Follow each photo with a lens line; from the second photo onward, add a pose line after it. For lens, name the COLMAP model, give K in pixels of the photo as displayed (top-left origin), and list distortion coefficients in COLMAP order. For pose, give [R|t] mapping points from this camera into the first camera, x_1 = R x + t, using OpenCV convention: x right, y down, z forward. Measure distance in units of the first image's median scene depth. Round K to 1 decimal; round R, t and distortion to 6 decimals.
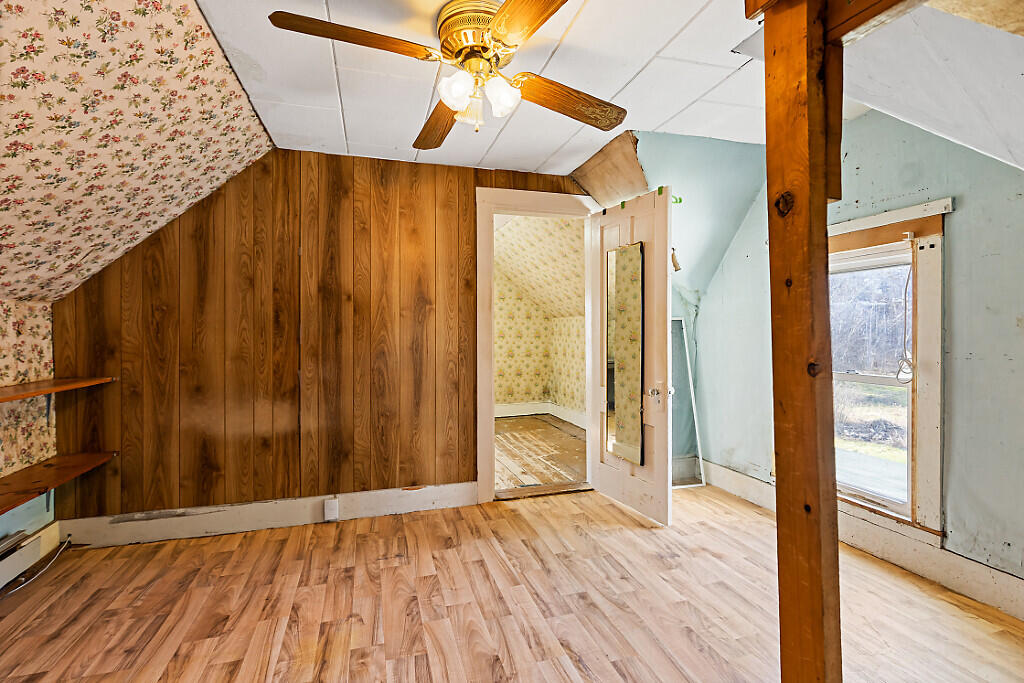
lens RADIAL K [[465.2, 0, 500.9], [0, 465.2, 336.1], [0, 0, 1]] dist [0.003008, -0.001524]
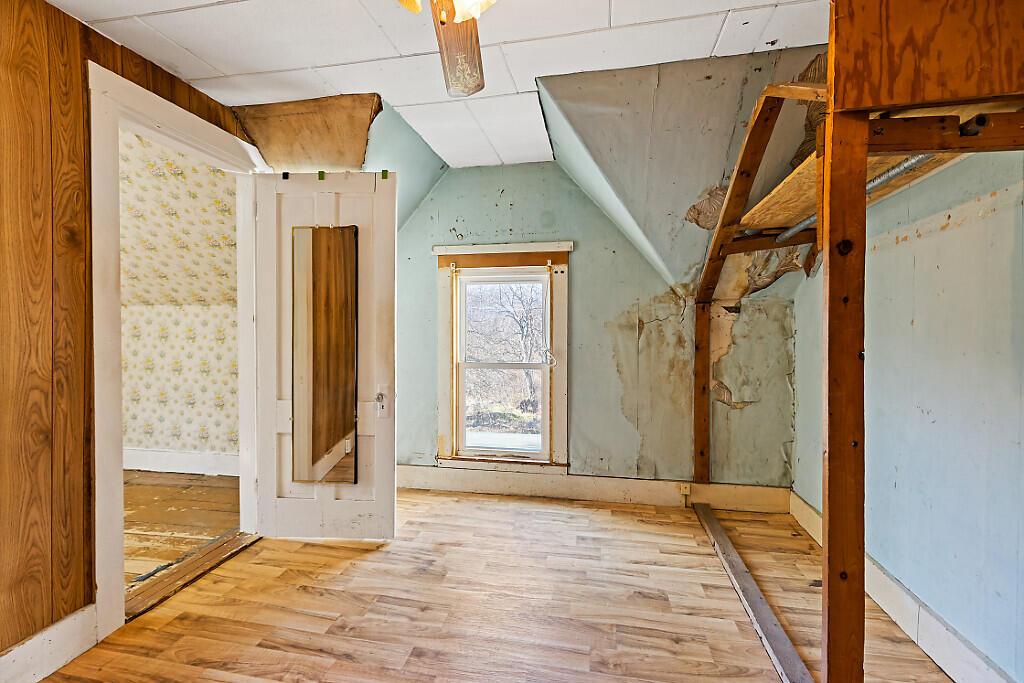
lens RADIAL K [[465.2, 0, 508.4], [0, 465.2, 336.8], [0, 0, 1]] dist [0.003008, -0.001524]
pose [[0.460269, -0.012382, 0.887693, -0.387604], [0.005261, 0.999923, 0.011220, -0.004858], [-0.887764, -0.000494, 0.460299, 0.398081]]
